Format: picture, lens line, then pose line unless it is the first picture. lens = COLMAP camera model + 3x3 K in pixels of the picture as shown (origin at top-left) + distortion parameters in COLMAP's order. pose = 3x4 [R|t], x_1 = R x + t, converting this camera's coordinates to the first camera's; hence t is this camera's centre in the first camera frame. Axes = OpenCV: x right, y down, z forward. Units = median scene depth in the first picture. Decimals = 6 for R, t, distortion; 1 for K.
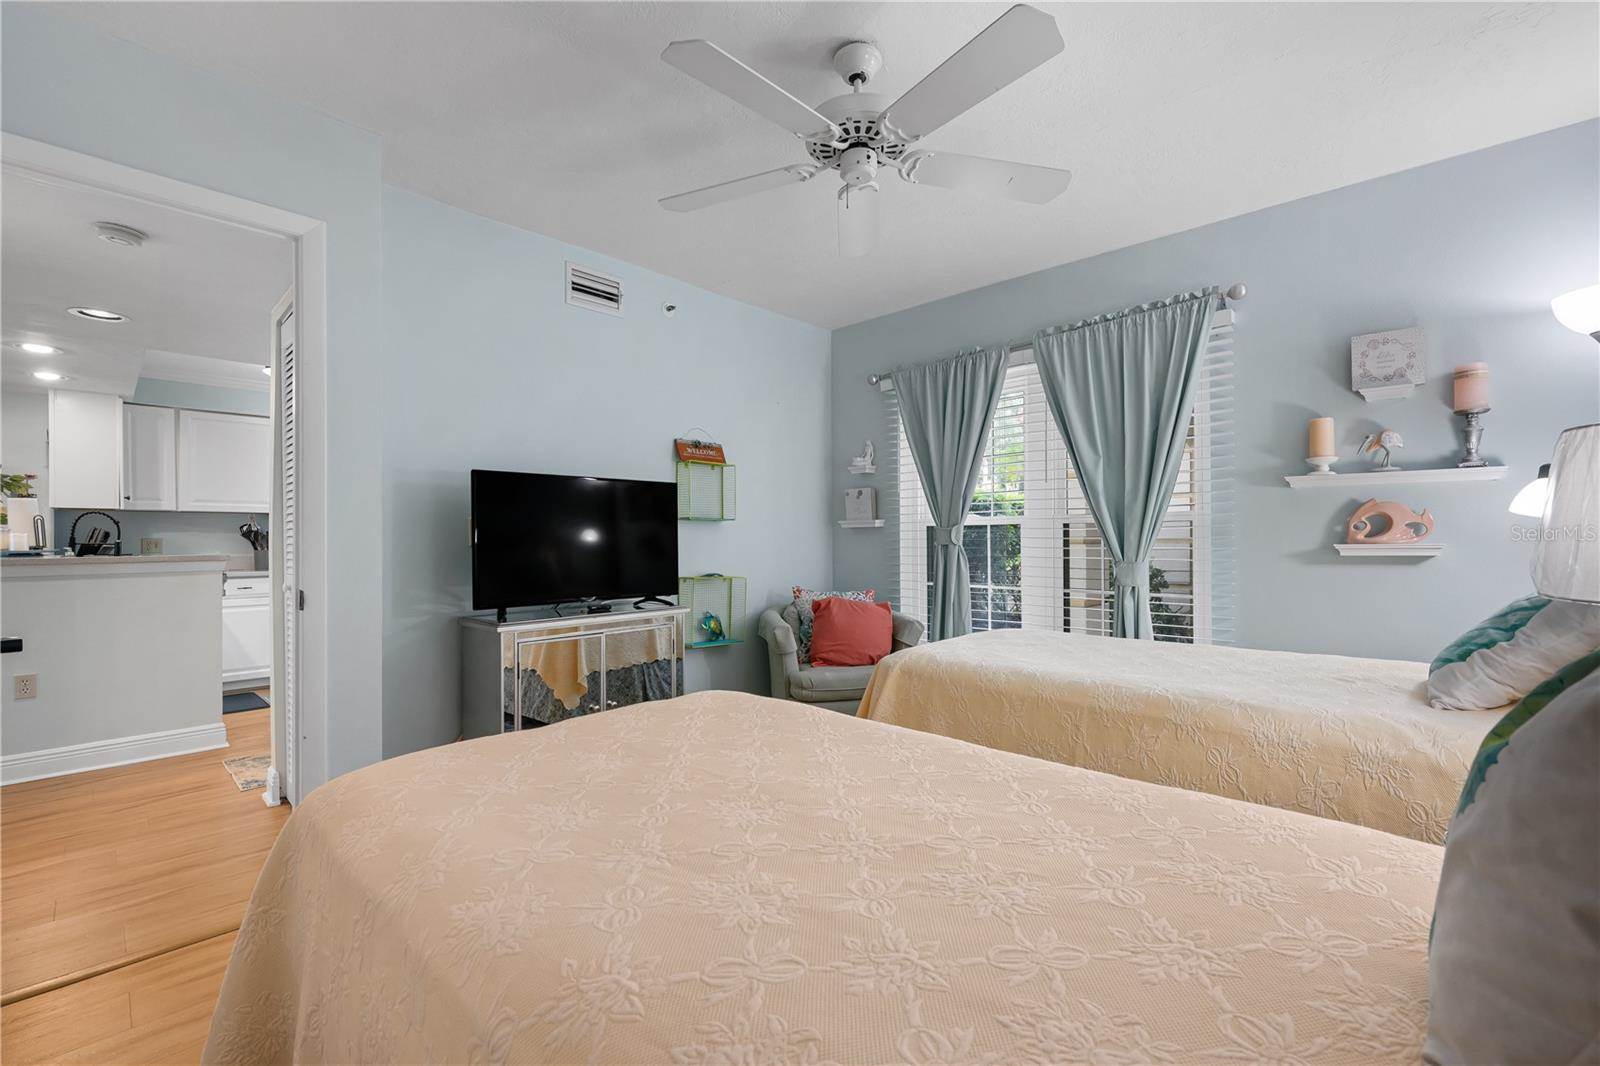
lens RADIAL K [[666.6, 0, 805.7], [0, 666.6, 535.4], [0, 0, 1]] dist [-0.003013, -0.000446]
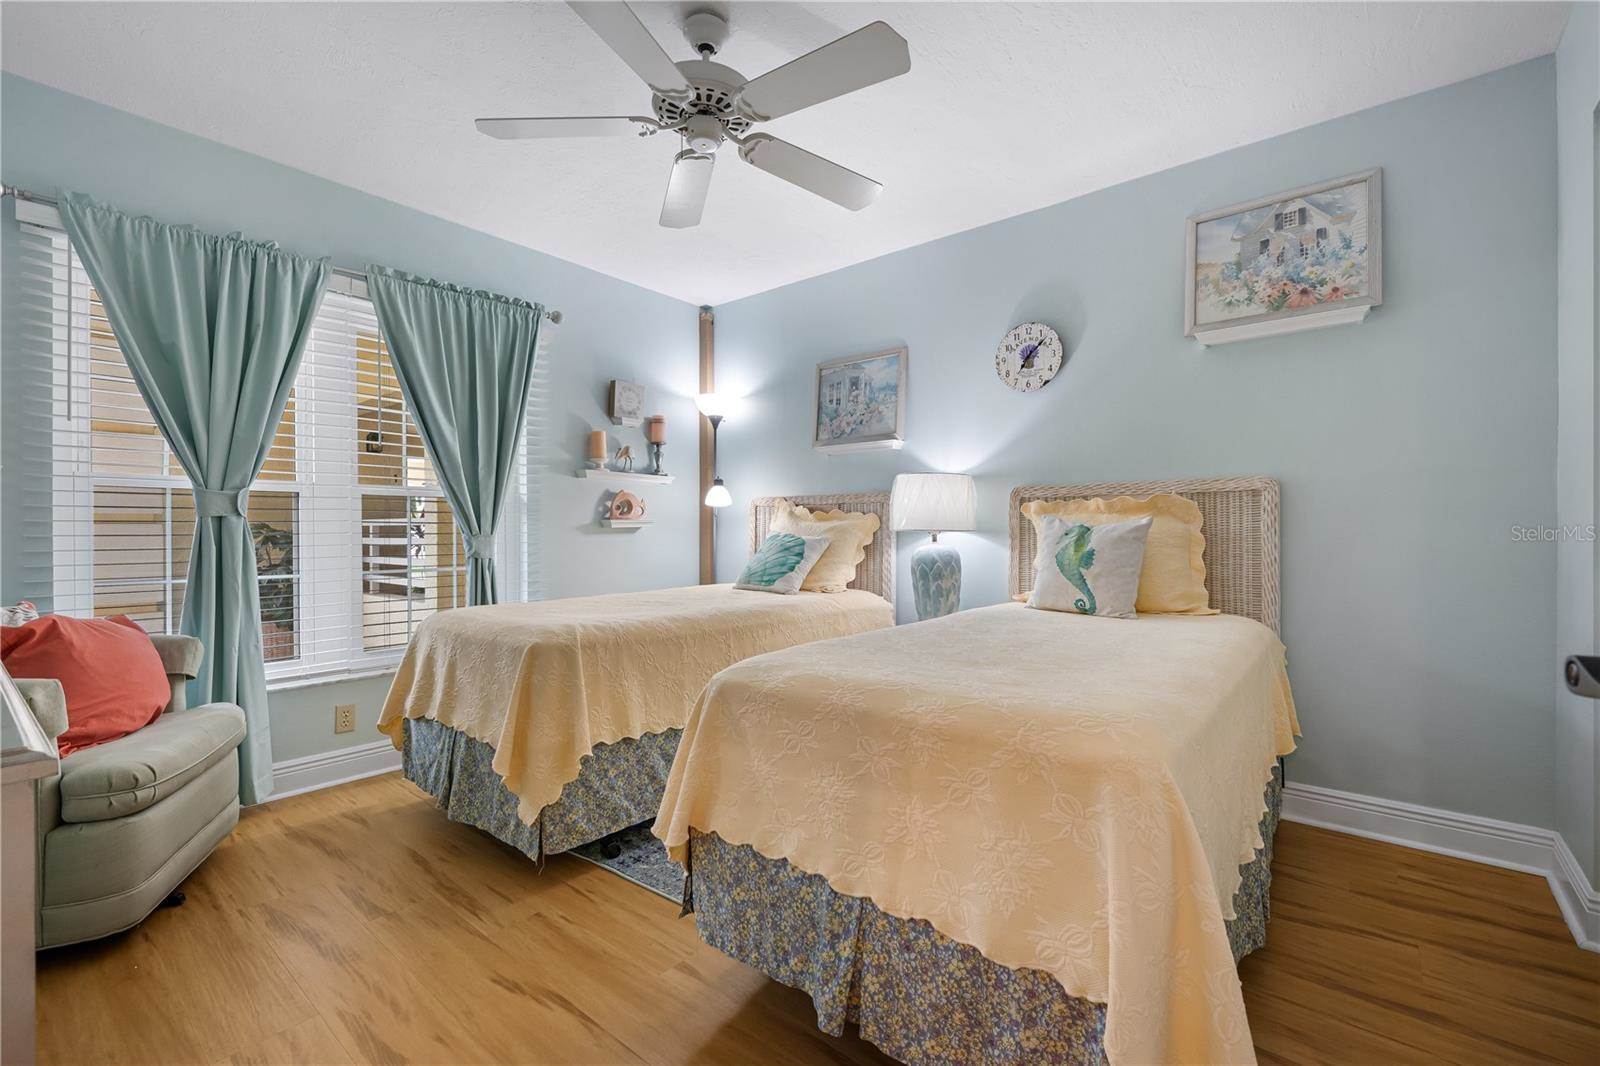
lens RADIAL K [[691.0, 0, 798.9], [0, 691.0, 540.2], [0, 0, 1]] dist [0.001028, 0.000322]
pose [[-0.047966, -0.009445, 0.998804, -0.720839], [-0.004912, 0.999945, 0.009220, 0.040996], [-0.998837, -0.004464, -0.048010, 0.650920]]
